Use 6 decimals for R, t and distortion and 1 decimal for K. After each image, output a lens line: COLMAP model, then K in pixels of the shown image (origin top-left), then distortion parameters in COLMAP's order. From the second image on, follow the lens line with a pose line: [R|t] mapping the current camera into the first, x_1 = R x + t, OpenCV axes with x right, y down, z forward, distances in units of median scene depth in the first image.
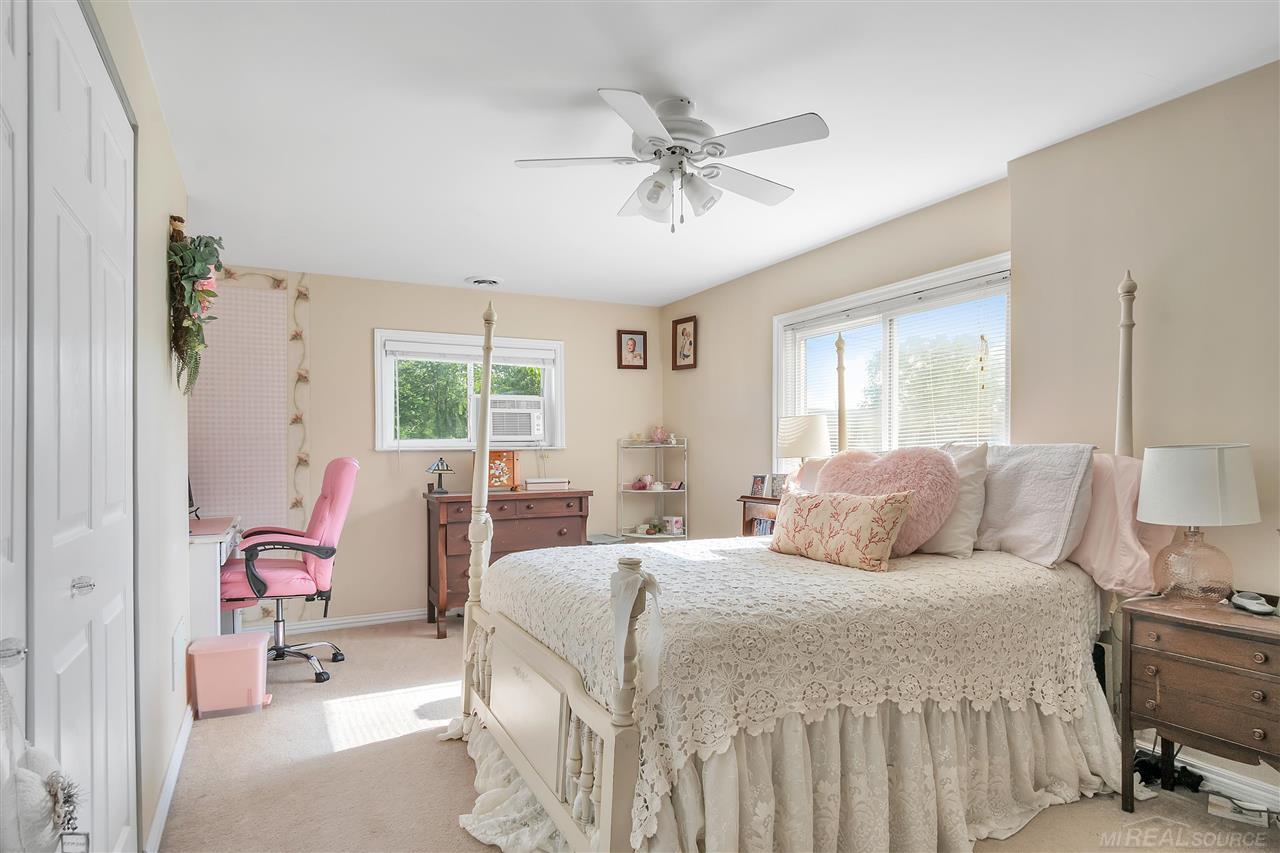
lens RADIAL K [[700.8, 0, 645.4], [0, 700.8, 413.0], [0, 0, 1]] dist [-0.030281, 0.000114]
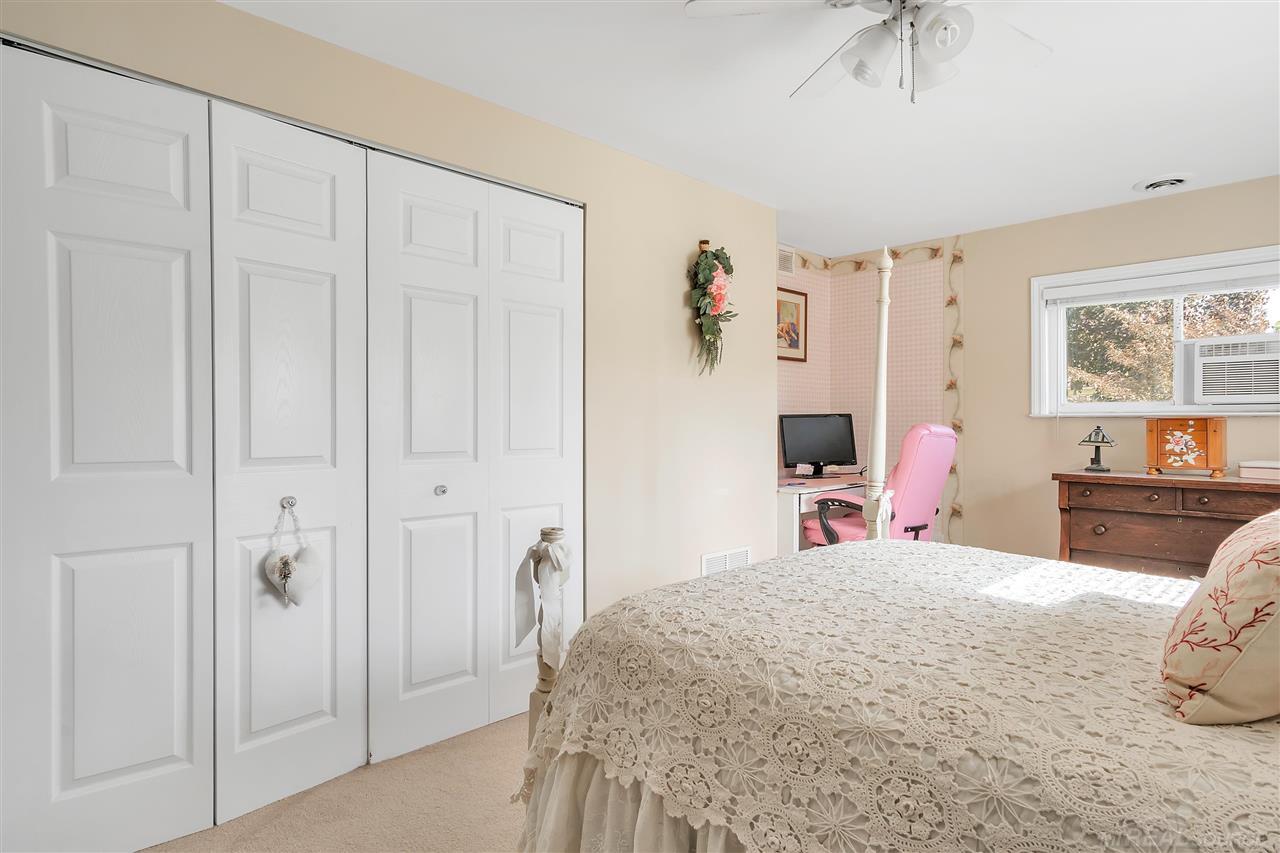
lens RADIAL K [[700.8, 0, 645.4], [0, 700.8, 413.0], [0, 0, 1]] dist [-0.030281, 0.000114]
pose [[0.256035, 0.000000, -0.966667, 0.346739], [0.049472, 0.998690, 0.013104, 0.013729], [0.965401, -0.051178, 0.255700, 0.315956]]
